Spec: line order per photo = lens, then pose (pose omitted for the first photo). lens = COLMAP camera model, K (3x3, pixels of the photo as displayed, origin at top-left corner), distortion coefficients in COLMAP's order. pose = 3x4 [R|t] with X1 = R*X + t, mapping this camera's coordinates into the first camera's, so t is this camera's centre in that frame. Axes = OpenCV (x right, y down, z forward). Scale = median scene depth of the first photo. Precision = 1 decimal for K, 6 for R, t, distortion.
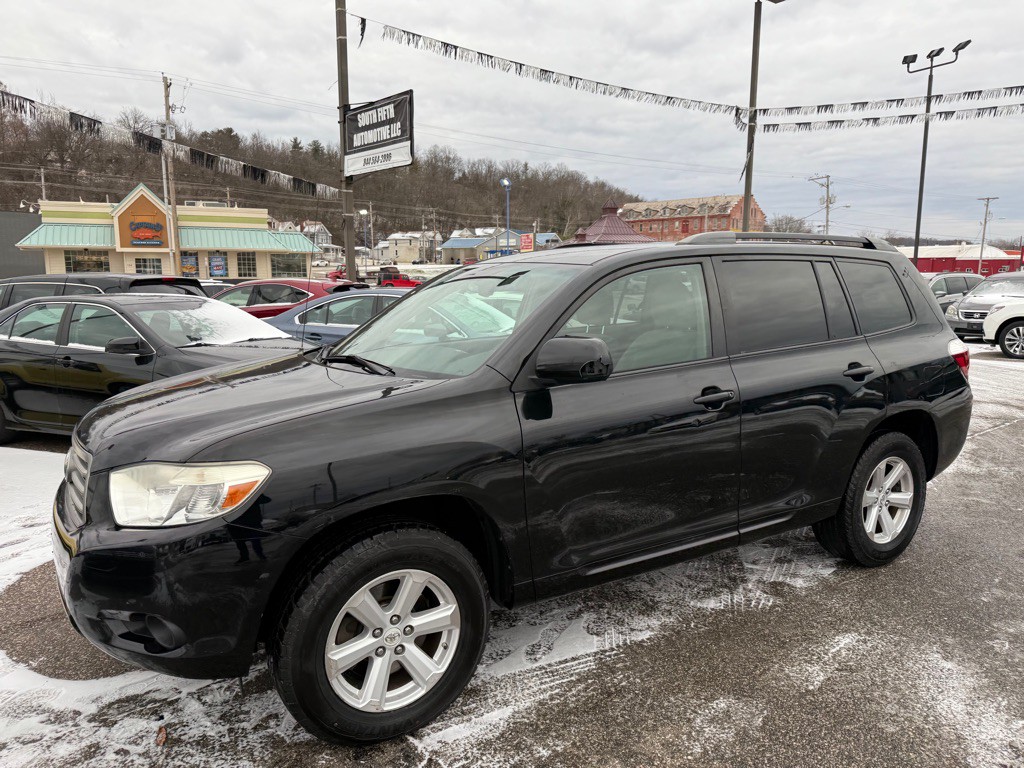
lens RADIAL K [[716.2, 0, 517.5], [0, 716.2, 387.1], [0, 0, 1]] dist [0.032870, -0.044338]
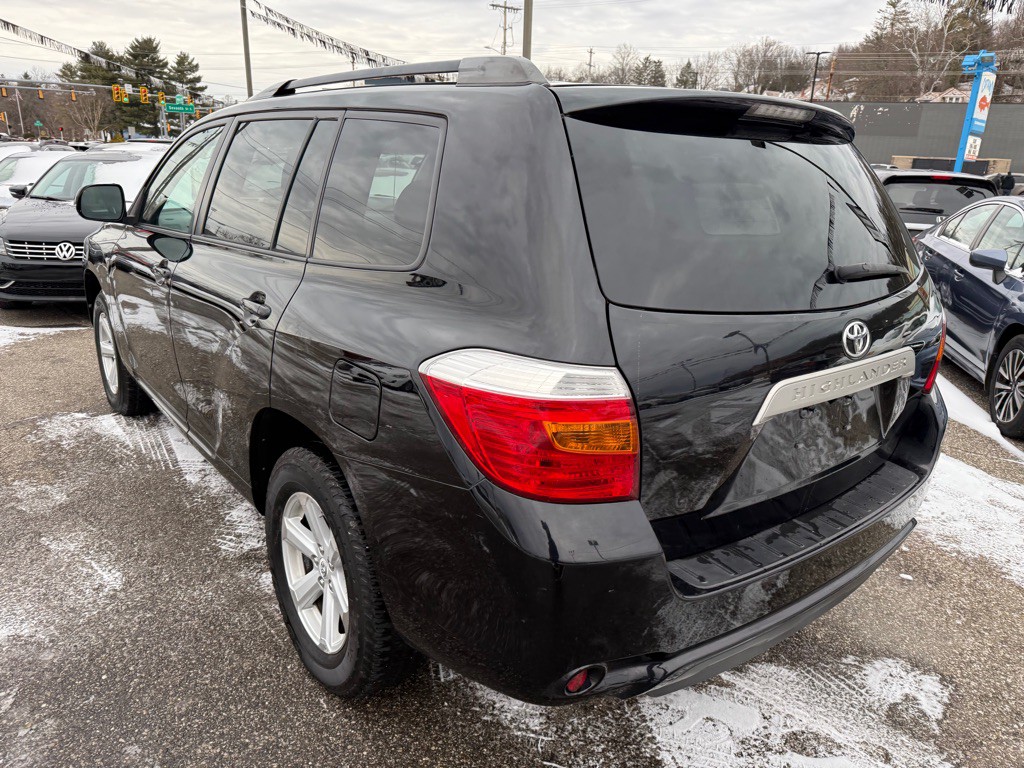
lens RADIAL K [[720.0, 0, 517.7], [0, 720.0, 388.6], [0, 0, 1]] dist [-0.003670, 0.001670]
pose [[0.115447, 0.306489, -0.944847, 1.139509], [-0.188714, 0.940651, 0.282069, -0.177015], [0.975223, 0.145742, 0.166434, 1.180760]]
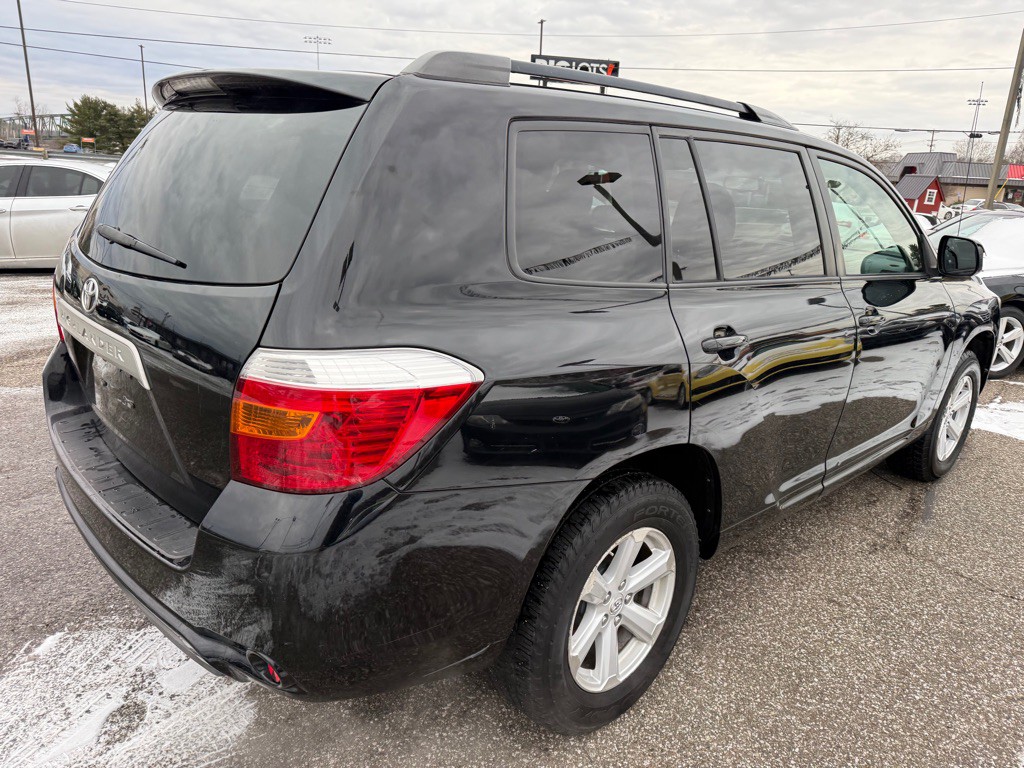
lens RADIAL K [[722.5, 0, 519.0], [0, 722.5, 382.4], [0, 0, 1]] dist [0.005770, -0.011130]
pose [[-0.980058, 0.035748, -0.195472, 0.478284], [-0.055504, 0.895289, 0.442014, -0.307752], [0.190805, 0.444049, -0.875451, 2.023289]]
